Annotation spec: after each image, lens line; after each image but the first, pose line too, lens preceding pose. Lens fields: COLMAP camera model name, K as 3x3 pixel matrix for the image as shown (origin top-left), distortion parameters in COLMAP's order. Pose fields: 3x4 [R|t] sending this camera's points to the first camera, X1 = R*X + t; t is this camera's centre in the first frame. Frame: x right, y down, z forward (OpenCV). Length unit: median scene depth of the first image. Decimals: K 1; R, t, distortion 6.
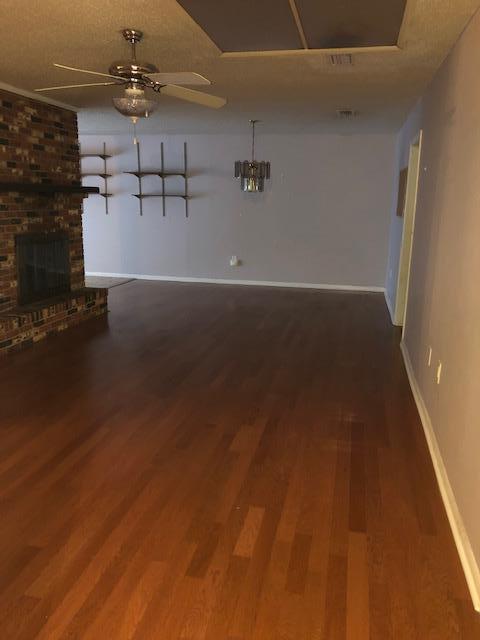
lens RADIAL K [[520.4, 0, 238.5], [0, 520.4, 316.6], [0, 0, 1]] dist [0.013826, -0.003491]
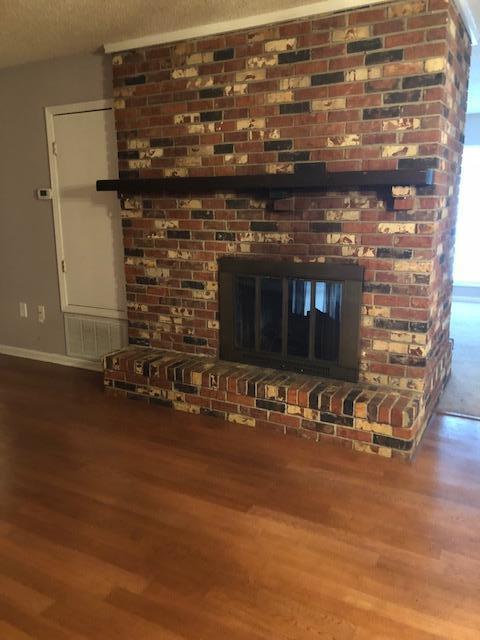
lens RADIAL K [[520.4, 0, 238.5], [0, 520.4, 316.6], [0, 0, 1]] dist [0.013826, -0.003491]
pose [[-0.270332, 0.190331, -0.943766, 0.201433], [-0.210805, 0.944776, 0.250918, -0.246035], [0.939405, 0.266781, -0.215280, 1.145190]]
